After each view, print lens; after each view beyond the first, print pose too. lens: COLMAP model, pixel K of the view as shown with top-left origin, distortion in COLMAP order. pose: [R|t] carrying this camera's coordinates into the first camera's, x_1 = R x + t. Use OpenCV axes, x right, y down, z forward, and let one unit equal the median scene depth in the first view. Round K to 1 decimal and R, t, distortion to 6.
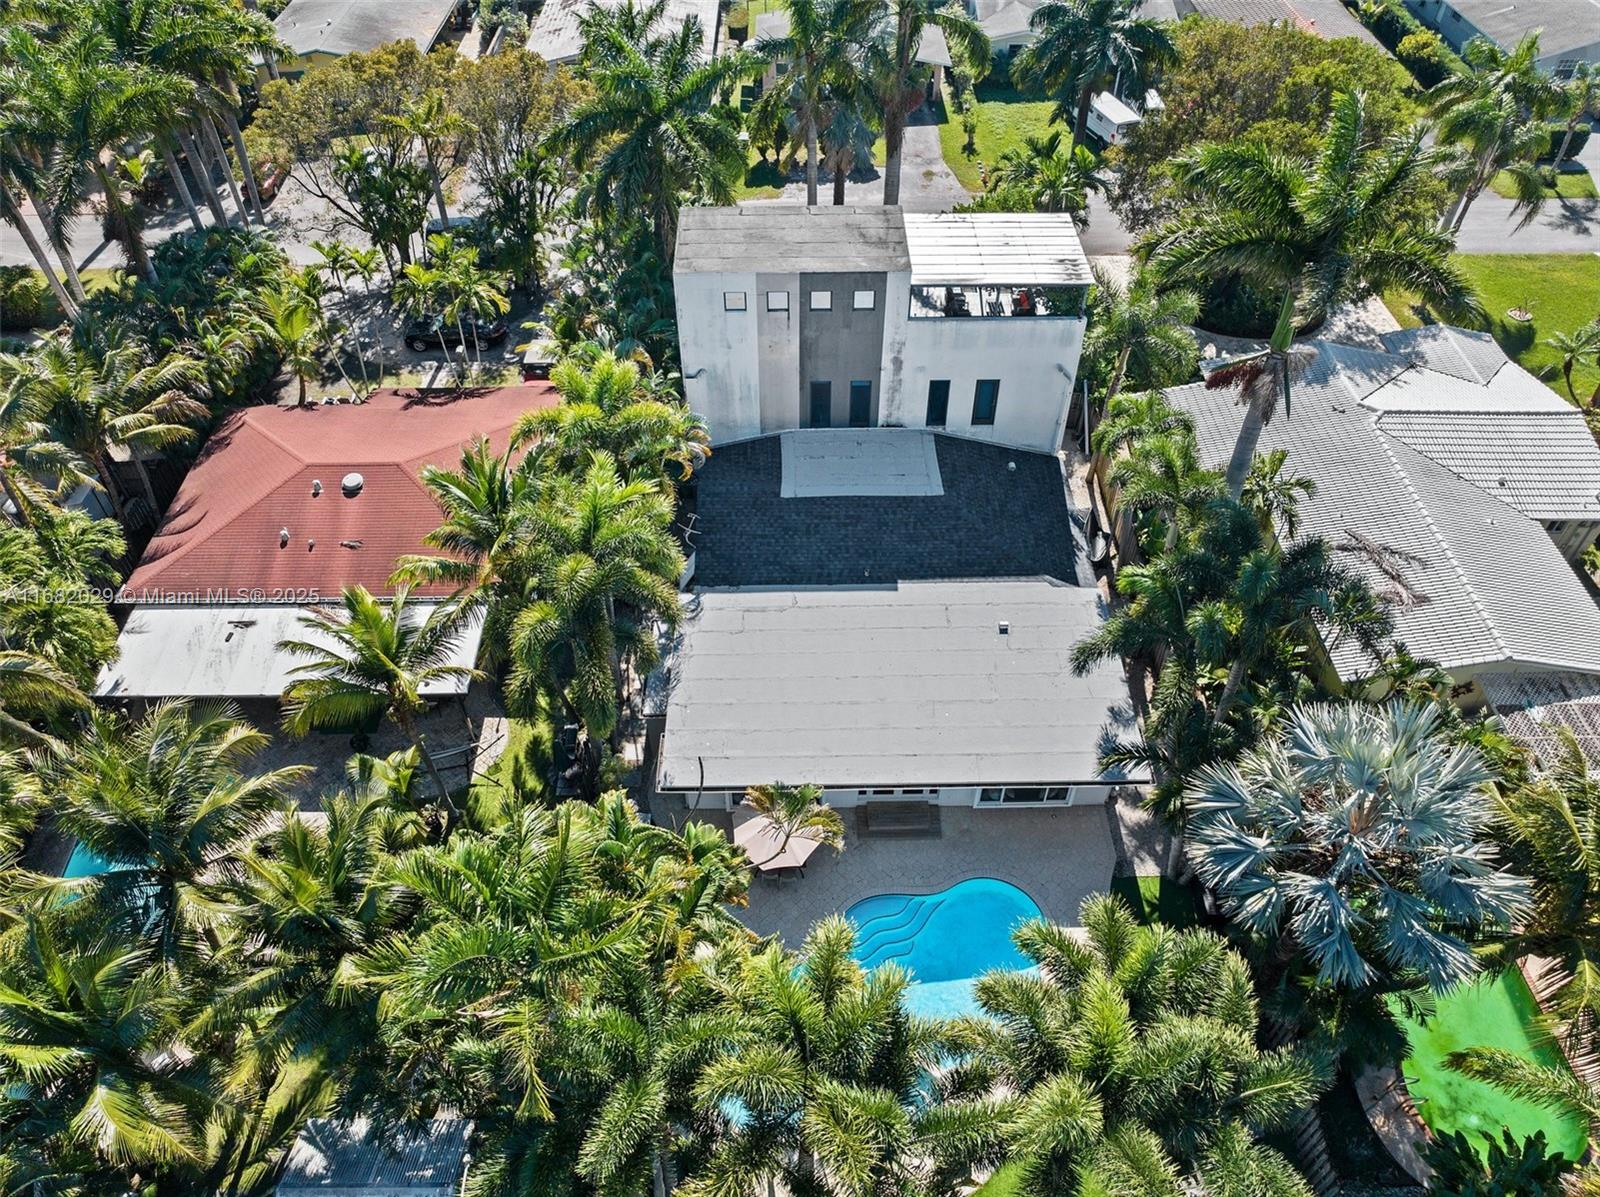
lens RADIAL K [[1114.5, 0, 800.5], [0, 1114.5, 598.1], [0, 0, 1]] dist [-0.011231, -0.002423]
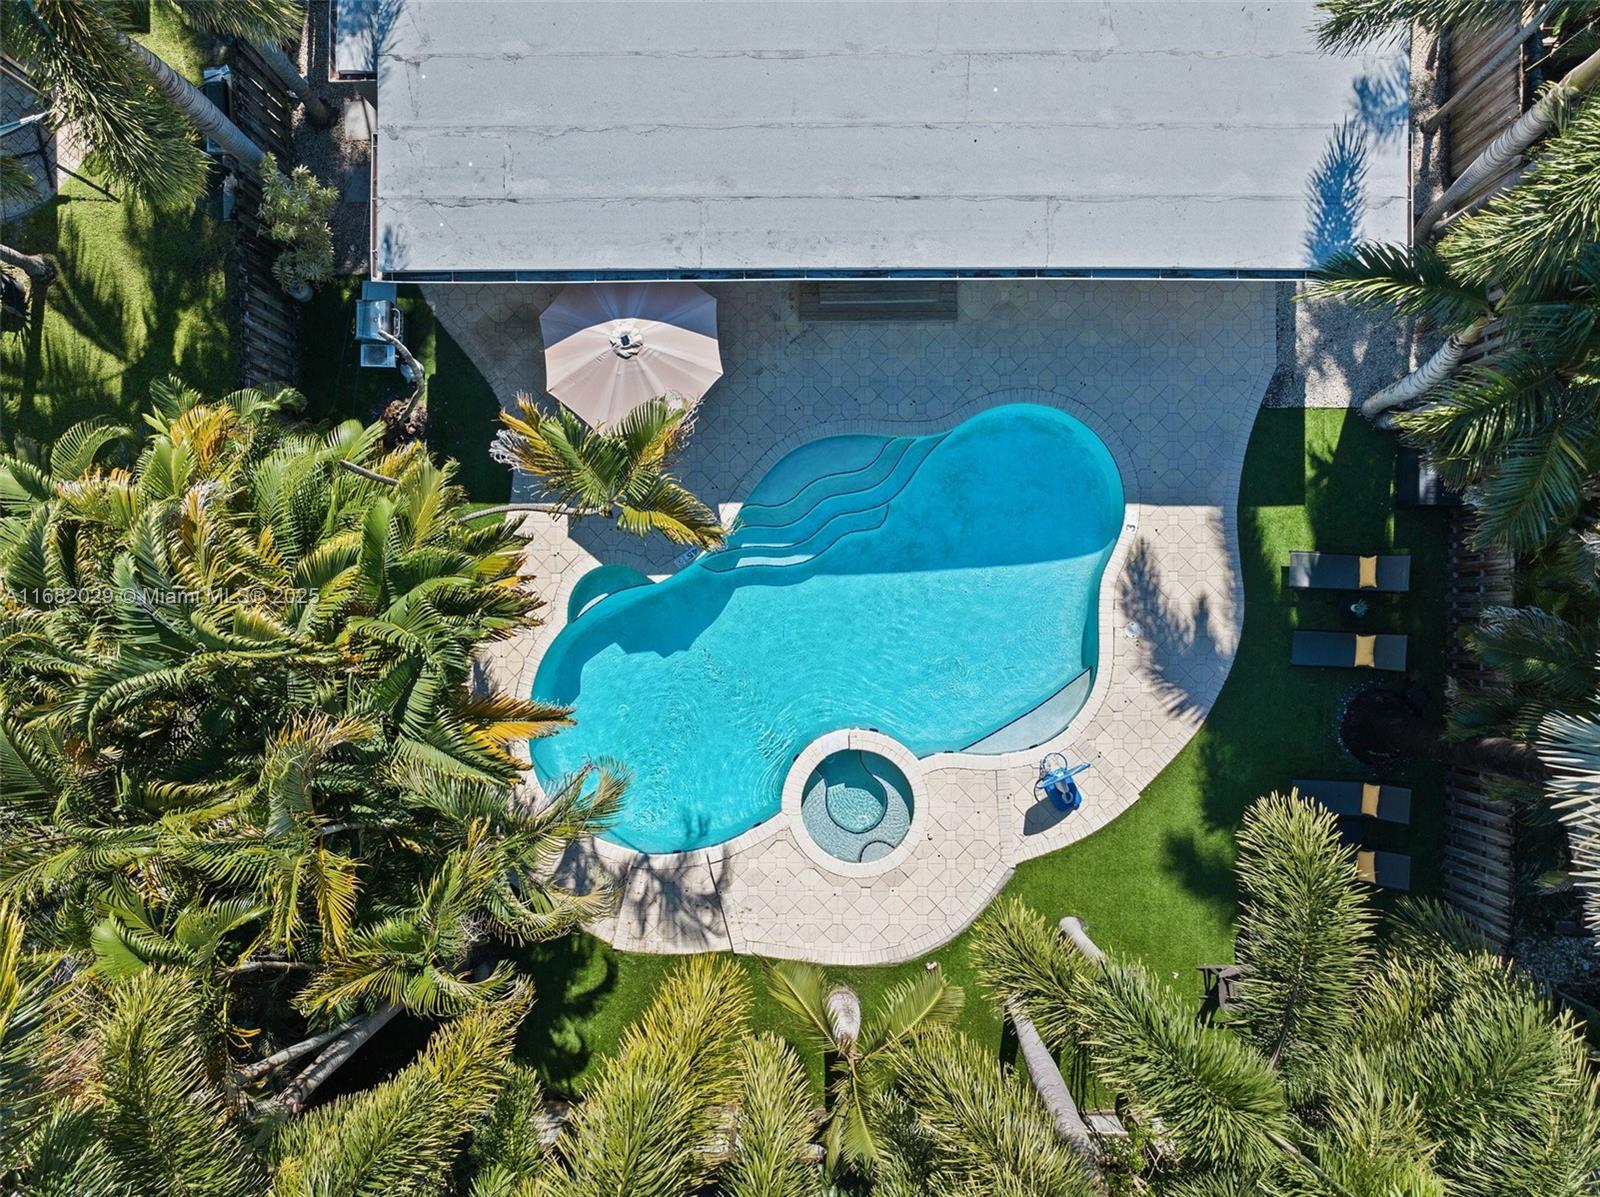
lens RADIAL K [[1114.5, 0, 800.0], [0, 1114.5, 602.2], [0, 0, 1]] dist [-0.011231, -0.002423]
pose [[0.999950, 0.008746, -0.004919, 0.056436], [-0.002816, 0.715150, 0.698965, -0.061968], [0.009631, -0.698916, 0.715139, 0.532787]]
